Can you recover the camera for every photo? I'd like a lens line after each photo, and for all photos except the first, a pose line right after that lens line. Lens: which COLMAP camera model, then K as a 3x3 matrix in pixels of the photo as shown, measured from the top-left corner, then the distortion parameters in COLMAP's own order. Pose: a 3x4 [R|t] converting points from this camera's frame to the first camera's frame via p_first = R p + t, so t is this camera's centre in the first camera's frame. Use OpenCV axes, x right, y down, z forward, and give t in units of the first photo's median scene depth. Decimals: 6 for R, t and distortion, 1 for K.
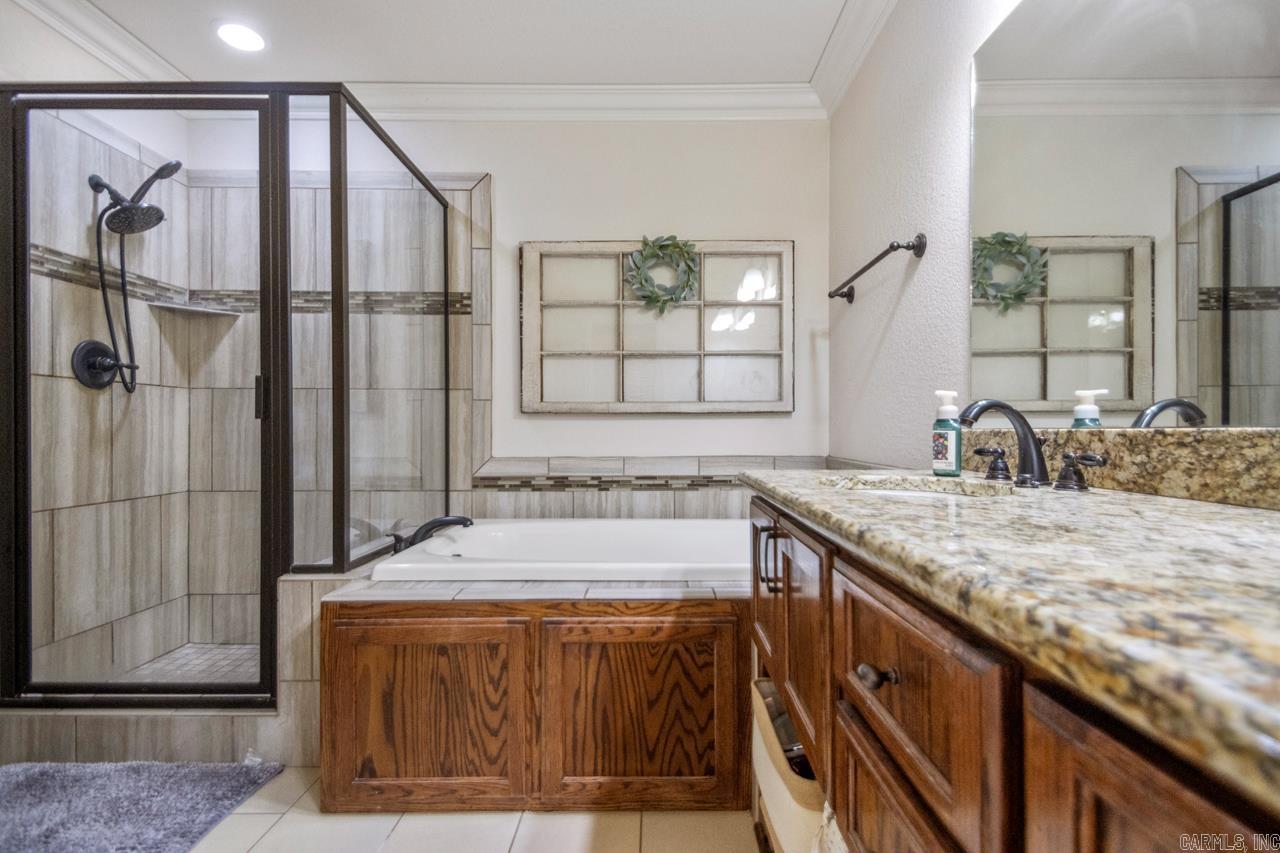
lens RADIAL K [[587.8, 0, 652.3], [0, 587.8, 418.7], [0, 0, 1]] dist [0.035075, -0.017192]
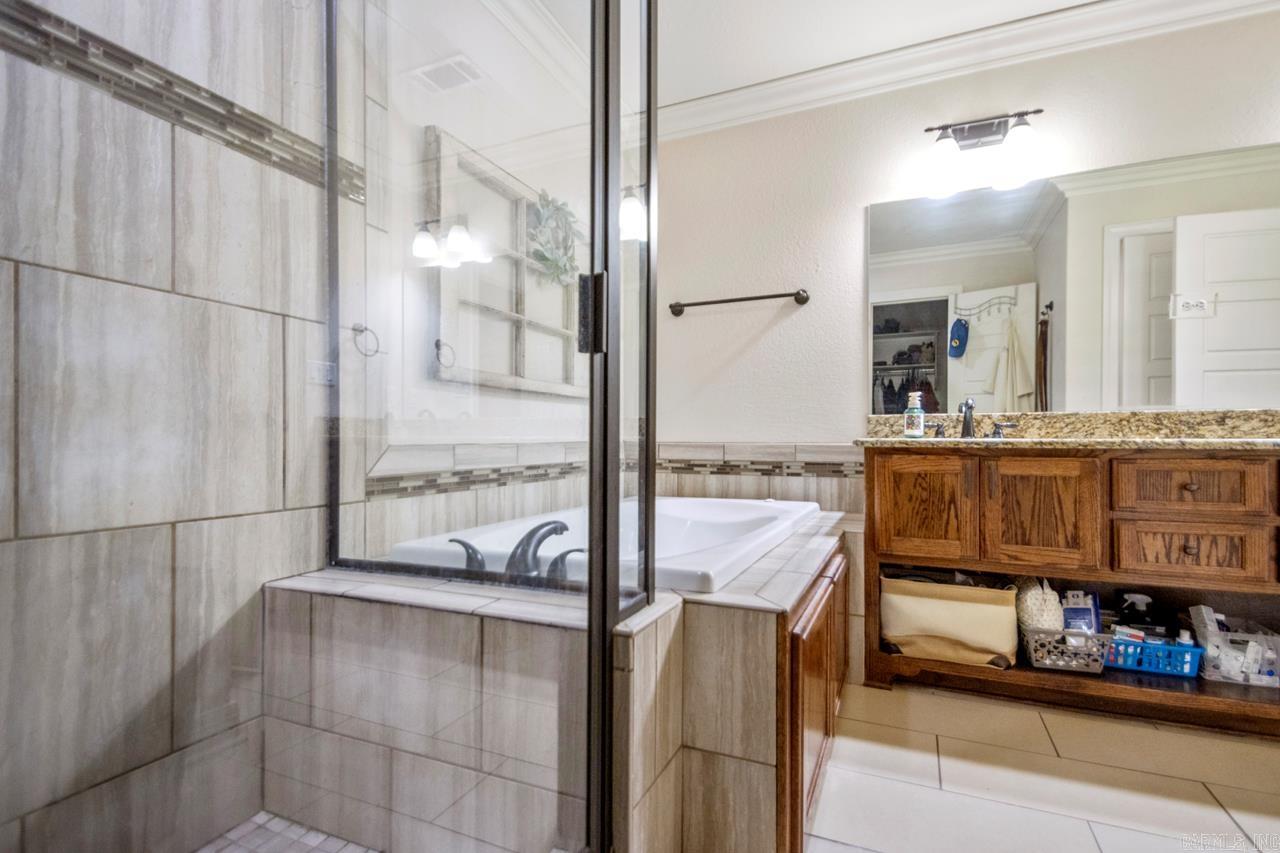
lens RADIAL K [[587.8, 0, 654.0], [0, 587.8, 431.0], [0, 0, 1]] dist [0.035075, -0.017192]
pose [[0.398832, 0.013557, 0.916924, -0.739304], [-0.019569, 0.999789, -0.006271, 0.048745], [-0.916815, -0.015442, 0.399013, 0.490031]]
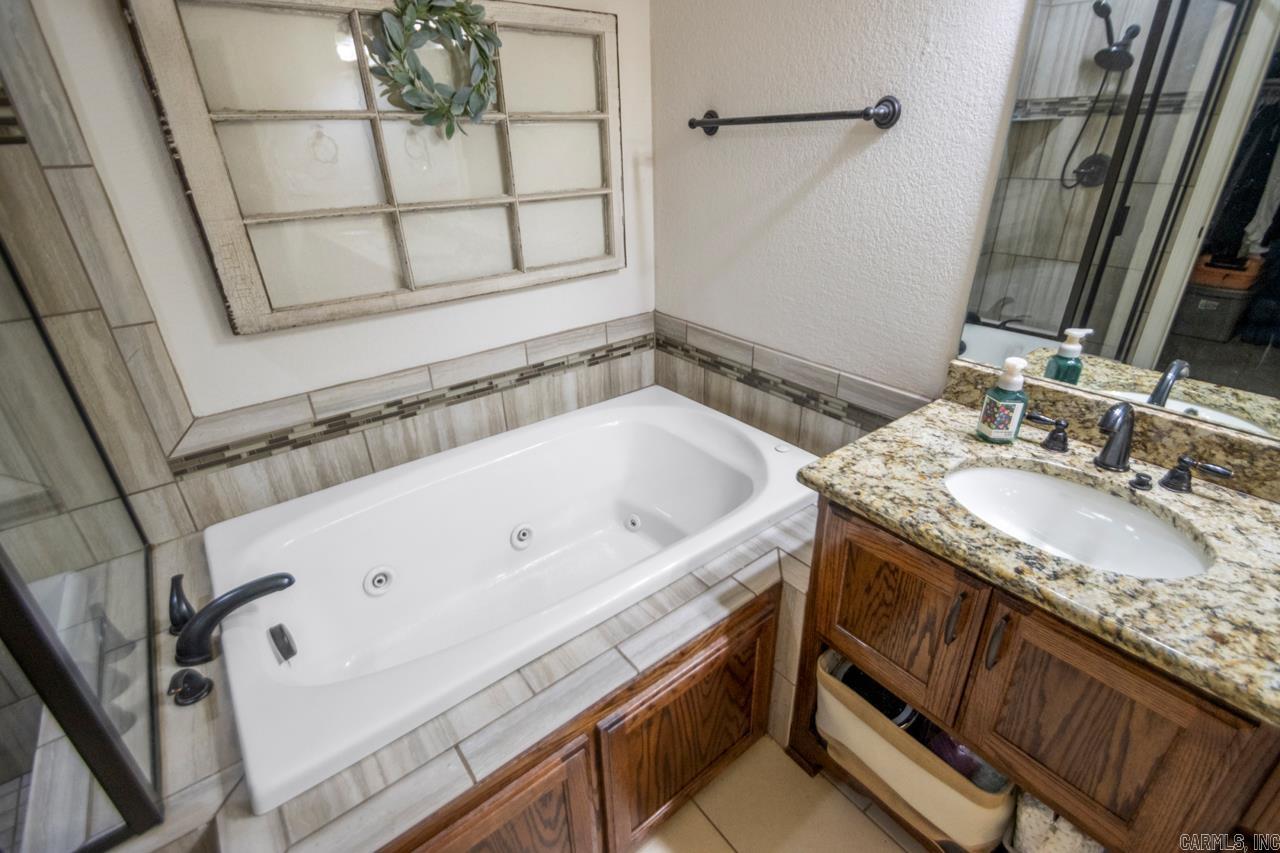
lens RADIAL K [[587.8, 0, 650.6], [0, 587.8, 416.5], [0, 0, 1]] dist [0.035075, -0.017192]
pose [[0.783729, -0.278609, 0.555109, -0.247422], [0.006569, 0.897416, 0.441137, -0.187864], [-0.621069, -0.342085, 0.705161, 0.323241]]
